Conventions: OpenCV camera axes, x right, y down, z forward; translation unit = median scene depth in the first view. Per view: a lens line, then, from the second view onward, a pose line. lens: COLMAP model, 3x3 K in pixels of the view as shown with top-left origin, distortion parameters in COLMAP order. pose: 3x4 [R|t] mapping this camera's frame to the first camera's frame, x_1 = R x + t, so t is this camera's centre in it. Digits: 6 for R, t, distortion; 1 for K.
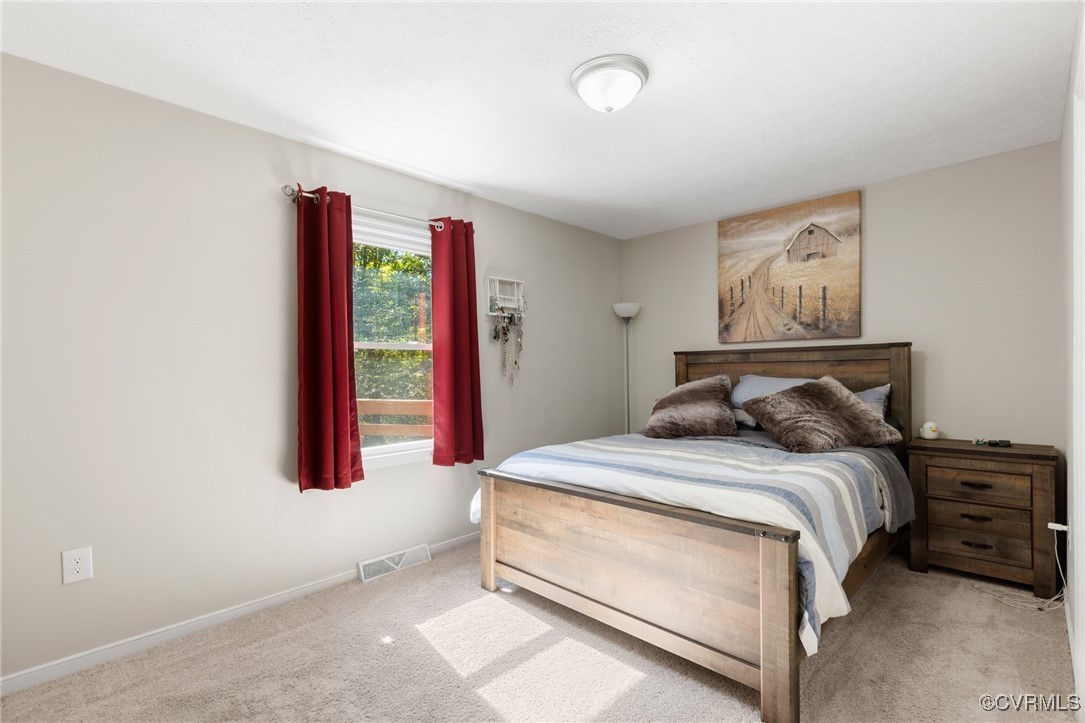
lens RADIAL K [[514.4, 0, 542.5], [0, 514.4, 361.5], [0, 0, 1]] dist [0.000266, 0.000032]
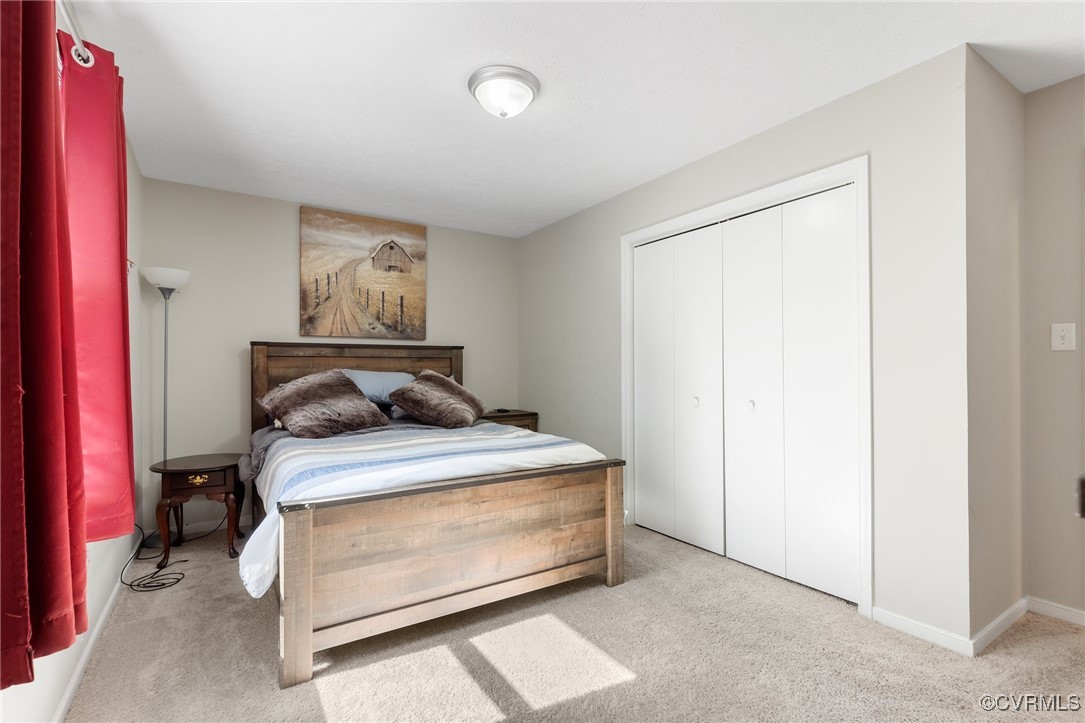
lens RADIAL K [[501.4, 0, 542.5], [0, 501.4, 361.5], [0, 0, 1]] dist [0.001039, 0.000086]
pose [[0.196422, 0.028823, 0.980096, -0.524569], [-0.015379, 0.999535, -0.026312, 0.032867], [-0.980399, -0.009904, 0.196774, 0.435856]]
